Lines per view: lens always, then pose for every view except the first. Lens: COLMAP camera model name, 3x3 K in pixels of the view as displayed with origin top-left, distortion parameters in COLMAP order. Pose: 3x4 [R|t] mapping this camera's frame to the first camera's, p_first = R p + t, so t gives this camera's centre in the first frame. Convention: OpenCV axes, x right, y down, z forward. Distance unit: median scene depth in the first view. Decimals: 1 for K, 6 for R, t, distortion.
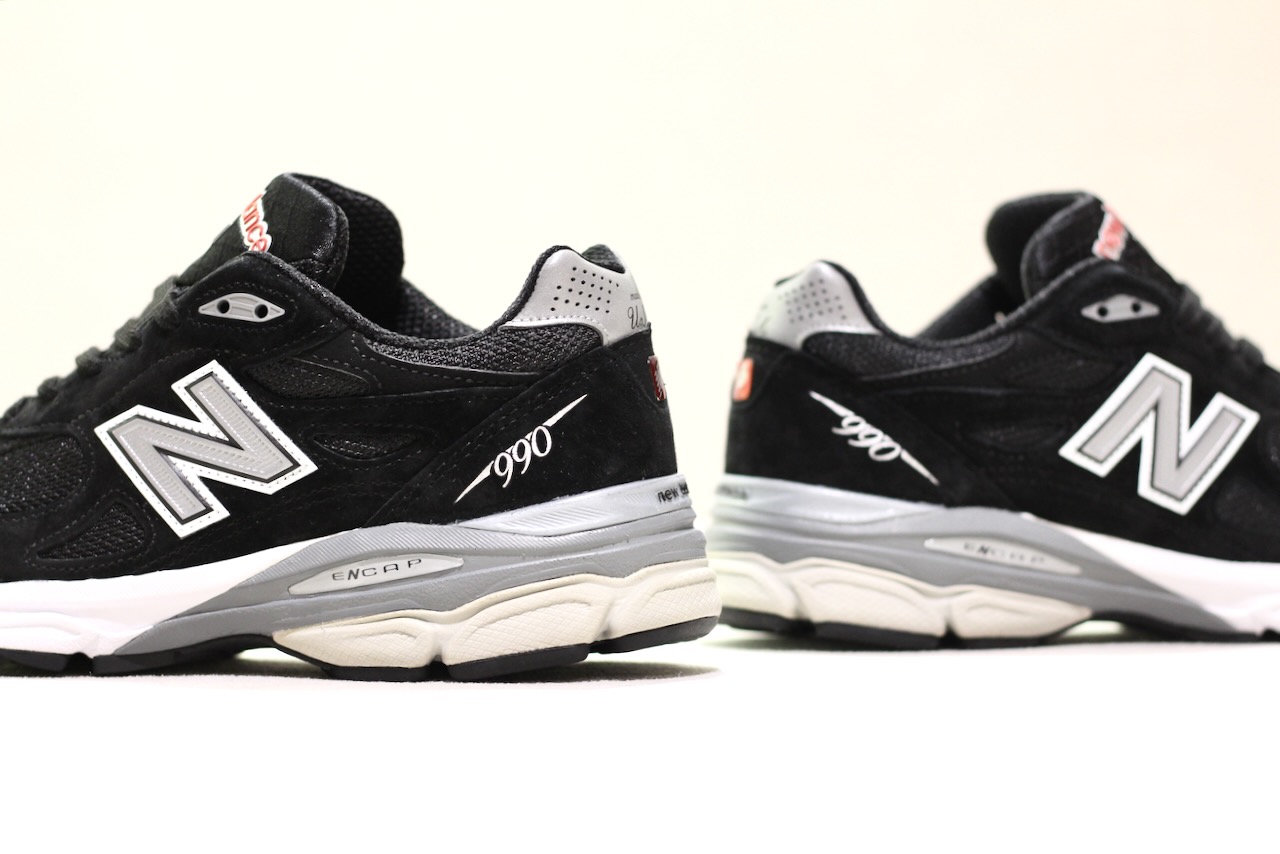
lens RADIAL K [[3209.1, 0, 640.0], [0, 3209.1, 427.0], [0, 0, 1]] dist [-0.099773, -0.602899]
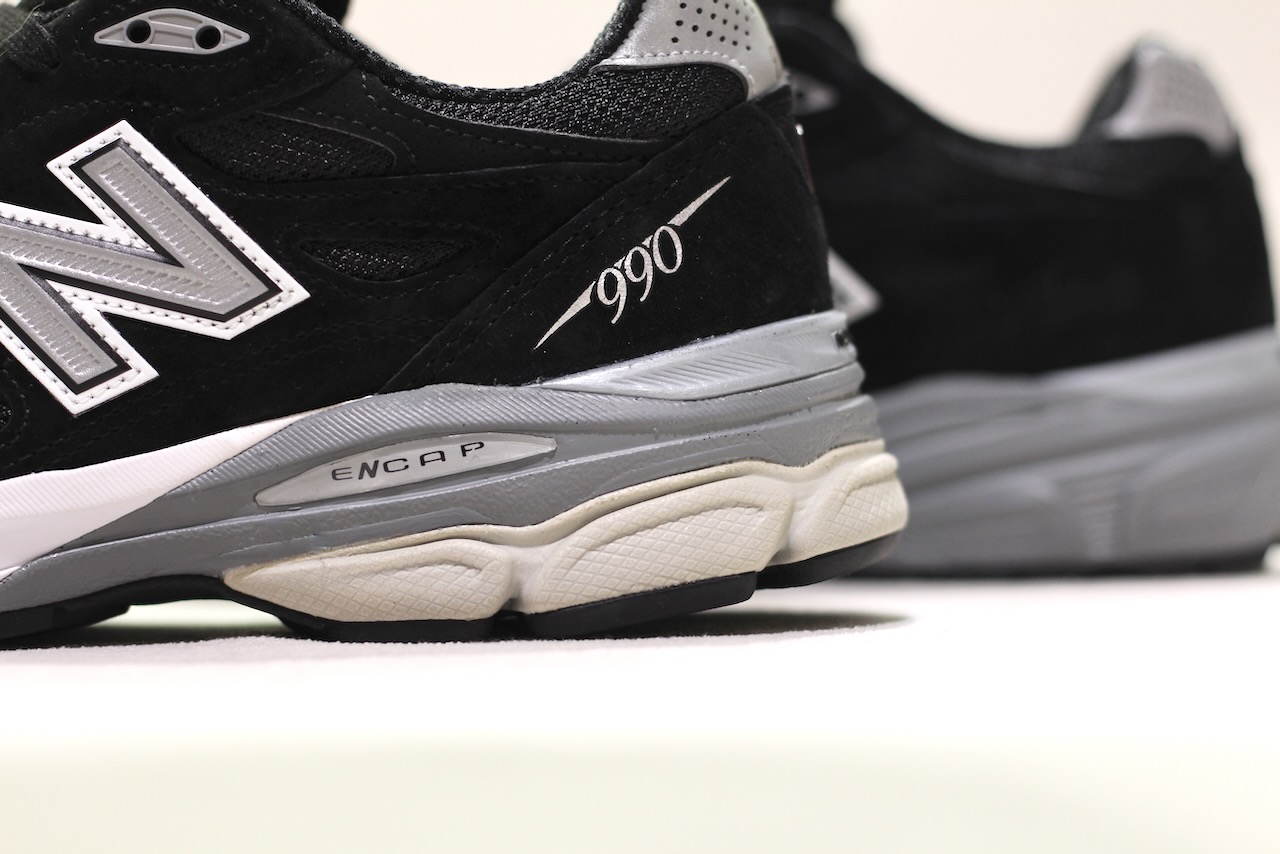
lens RADIAL K [[3209.1, 0, 640.0], [0, 3209.1, 427.0], [0, 0, 1]] dist [-0.099773, -0.602899]
pose [[0.970481, -0.015170, 0.240700, -0.185507], [0.015879, 0.999873, -0.001005, 0.039243], [-0.240654, 0.004797, 0.970599, 0.396939]]
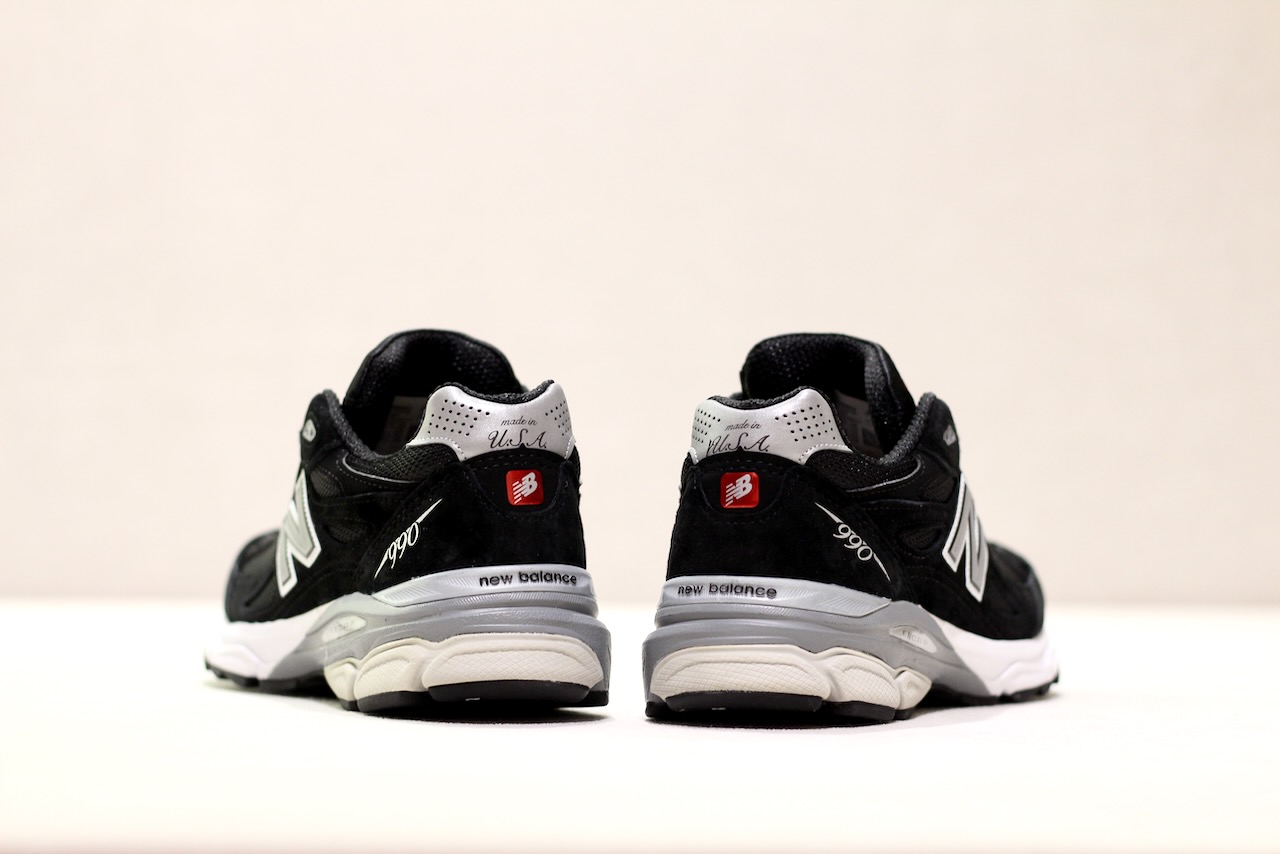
lens RADIAL K [[3209.1, 0, 640.0], [0, 3209.1, 427.0], [0, 0, 1]] dist [-0.099773, -0.602899]
pose [[0.607779, -0.000901, -0.794106, 1.053461], [-0.021514, 0.999614, -0.017600, -0.018028], [0.793815, 0.027782, 0.607525, 0.281935]]
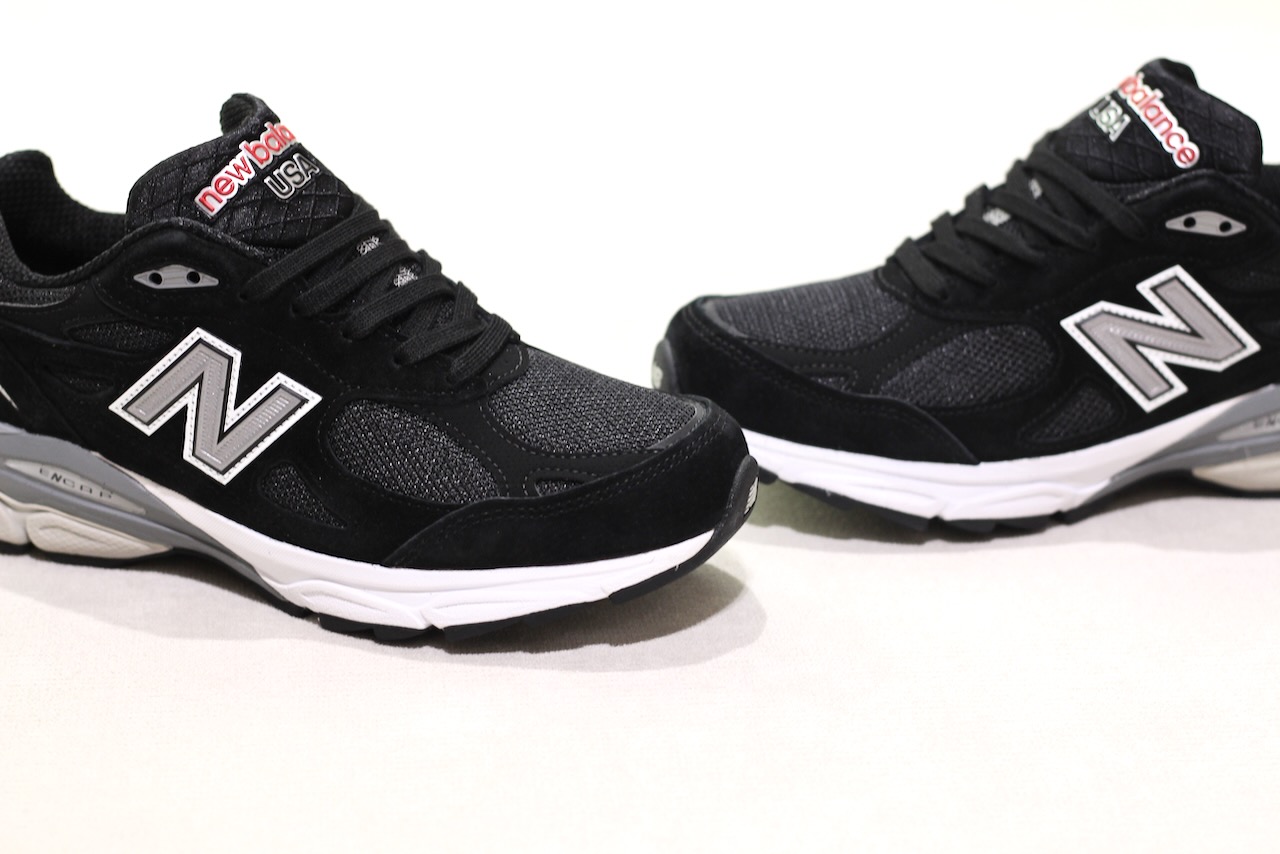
lens RADIAL K [[3209.1, 0, 640.0], [0, 3209.1, 427.0], [0, 0, 1]] dist [-0.099773, -0.602899]
pose [[0.892027, -0.151469, 0.425846, -0.825304], [-0.022958, 0.925774, 0.377379, -0.408202], [-0.451398, -0.346409, 0.822338, 0.102488]]
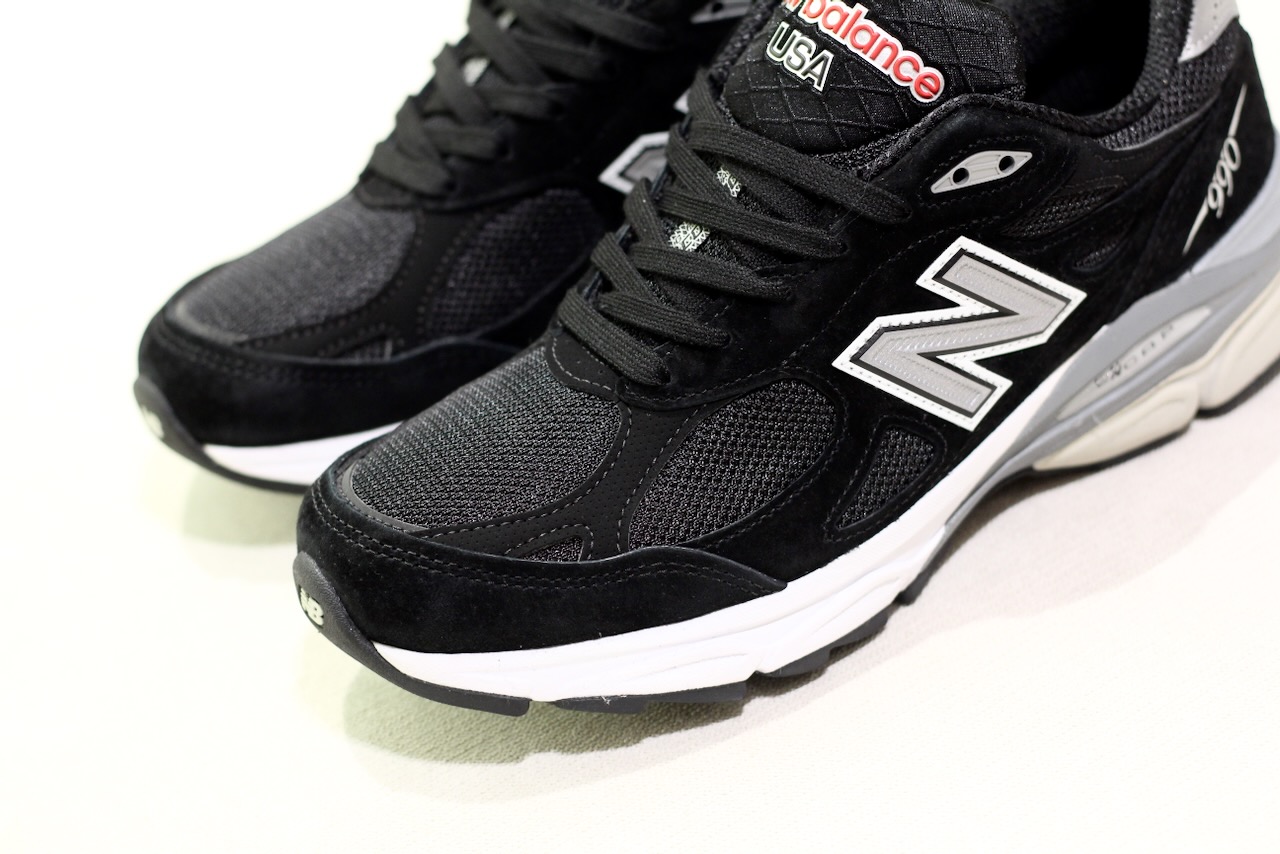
lens RADIAL K [[3209.1, 0, 640.0], [0, 3209.1, 427.0], [0, 0, 1]] dist [-0.099773, -0.602899]
pose [[0.693226, -0.496175, 0.522732, -0.662506], [0.187749, 0.824573, 0.533695, -0.448980], [-0.695836, -0.271828, 0.664772, 0.487859]]
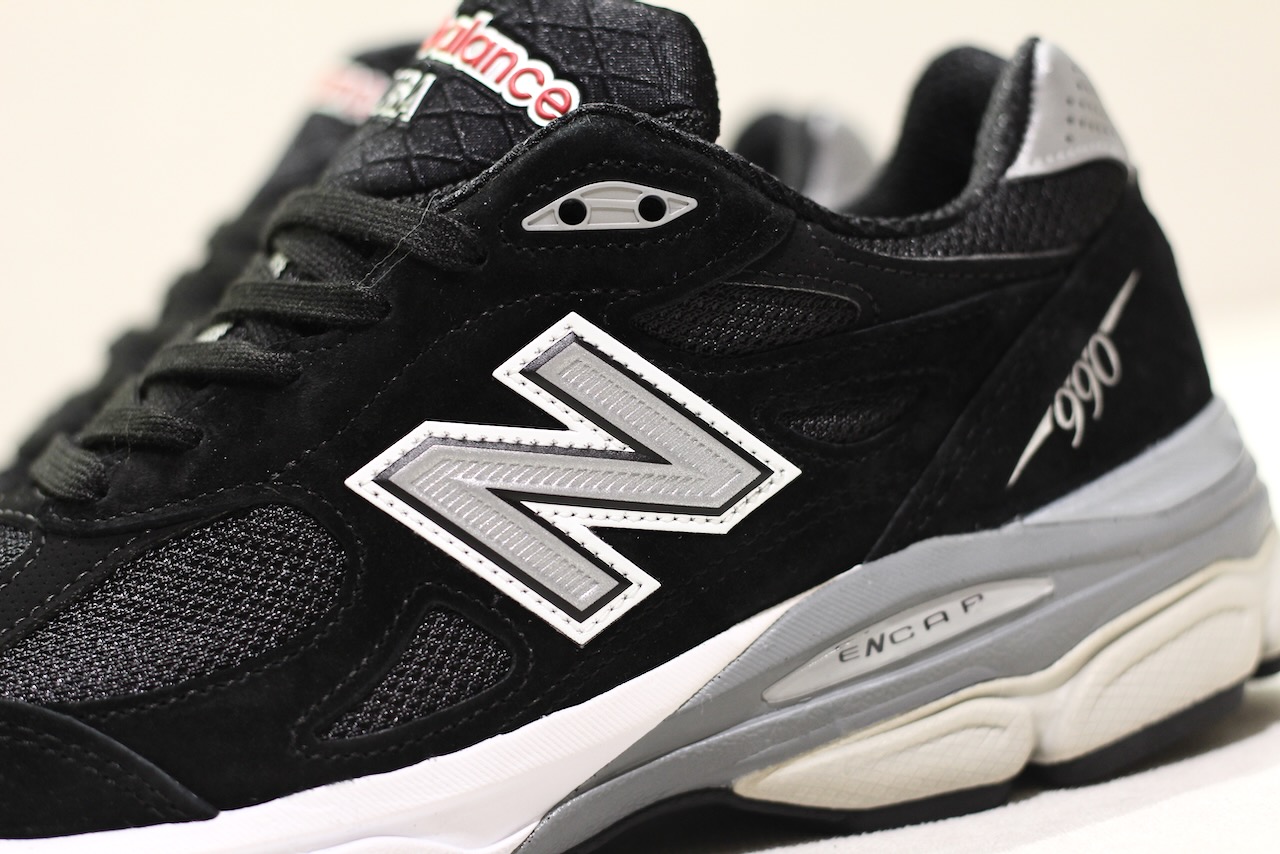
lens RADIAL K [[3209.1, 0, 640.0], [0, 3209.1, 427.0], [0, 0, 1]] dist [-0.099773, -0.602899]
pose [[0.852347, -0.170158, 0.494521, -0.397835], [0.162548, 0.984950, 0.058745, -0.031961], [-0.497074, 0.030312, 0.867178, 0.528084]]
